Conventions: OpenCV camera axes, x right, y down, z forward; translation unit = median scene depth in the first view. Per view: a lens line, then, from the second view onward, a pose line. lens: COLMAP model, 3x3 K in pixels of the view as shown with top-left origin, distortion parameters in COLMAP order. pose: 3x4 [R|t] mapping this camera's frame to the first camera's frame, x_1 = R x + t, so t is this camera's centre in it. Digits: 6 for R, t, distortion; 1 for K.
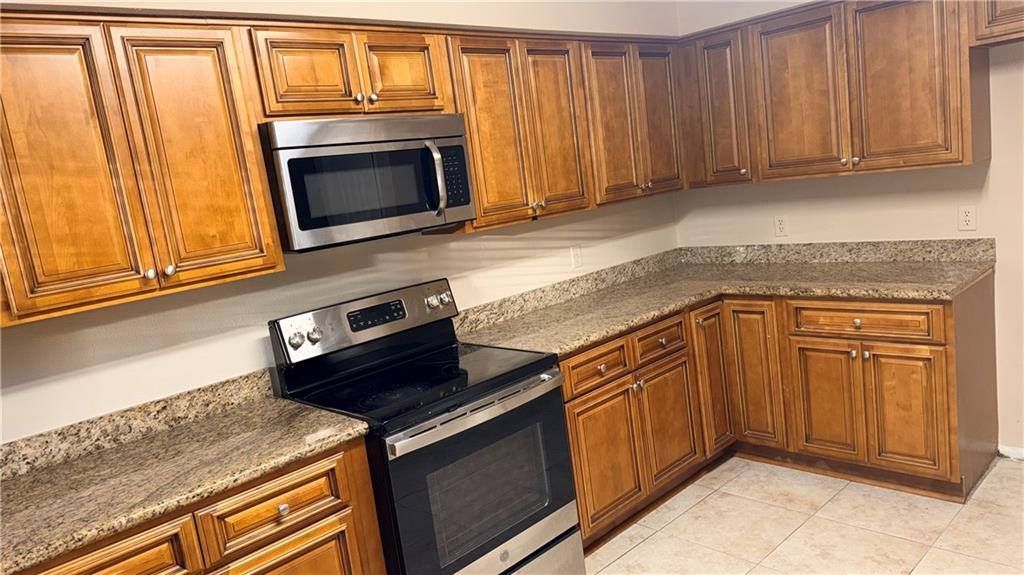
lens RADIAL K [[711.9, 0, 514.6], [0, 711.9, 287.7], [0, 0, 1]] dist [0.075449, -0.090547]
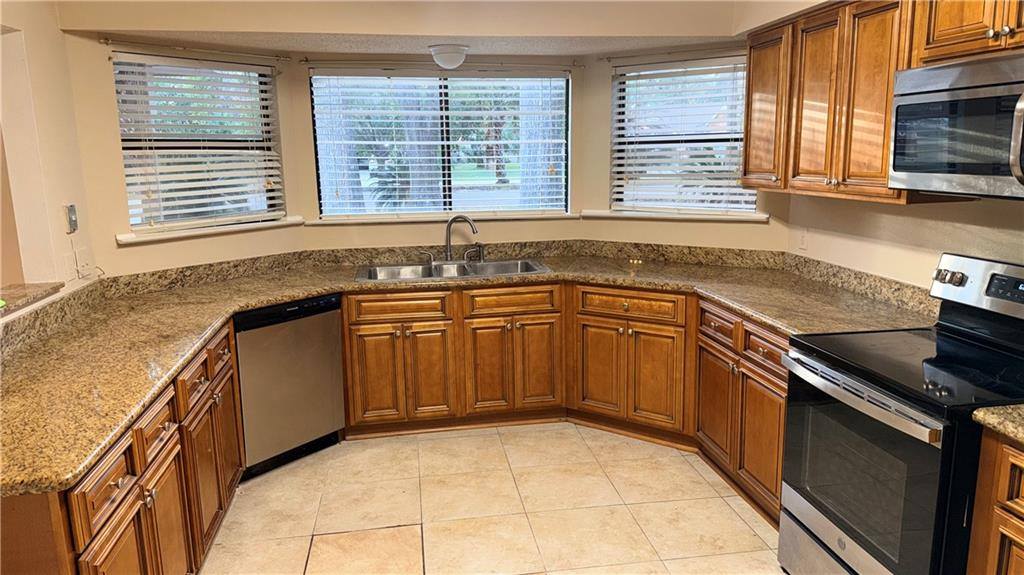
lens RADIAL K [[711.9, 0, 513.0], [0, 711.9, 293.7], [0, 0, 1]] dist [0.075449, -0.090547]
pose [[-0.562418, 0.297584, -0.771447, 0.881265], [-0.036997, 0.923000, 0.383018, -0.288359], [0.826025, 0.243957, -0.508102, 1.053413]]
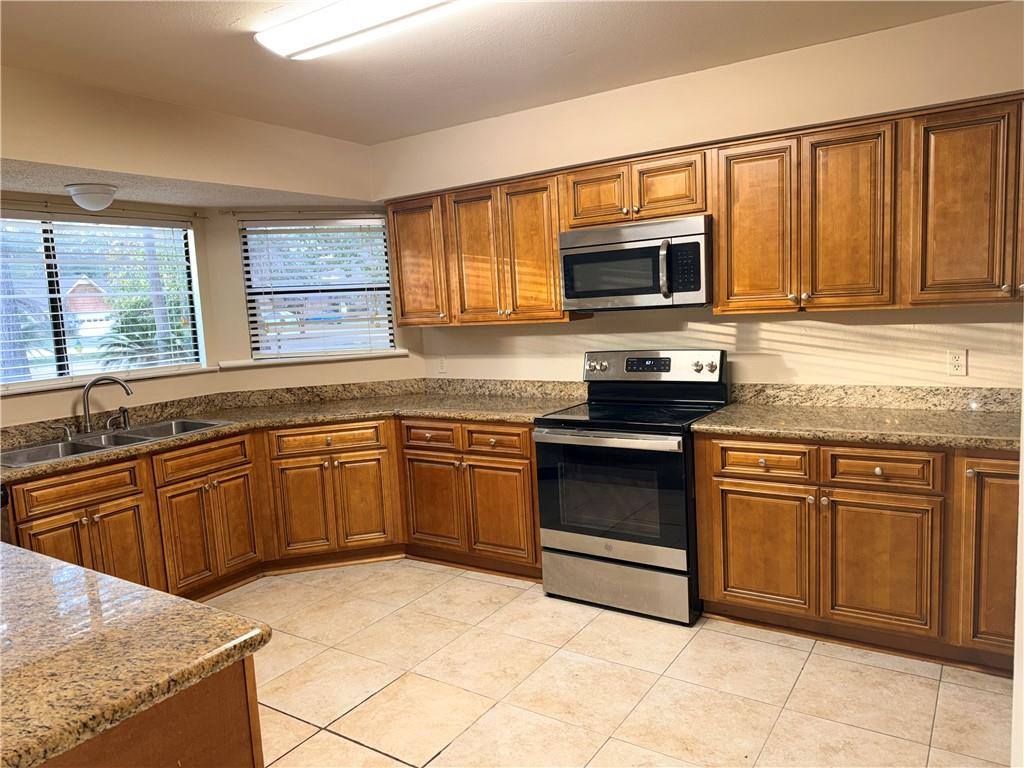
lens RADIAL K [[723.1, 0, 512.7], [0, 723.1, 393.4], [0, 0, 1]] dist [0.031372, -0.029405]
pose [[0.229807, 0.241288, -0.942852, 1.202514], [-0.126714, 0.967951, 0.216826, -0.198334], [0.964952, 0.069645, 0.253016, 0.448280]]
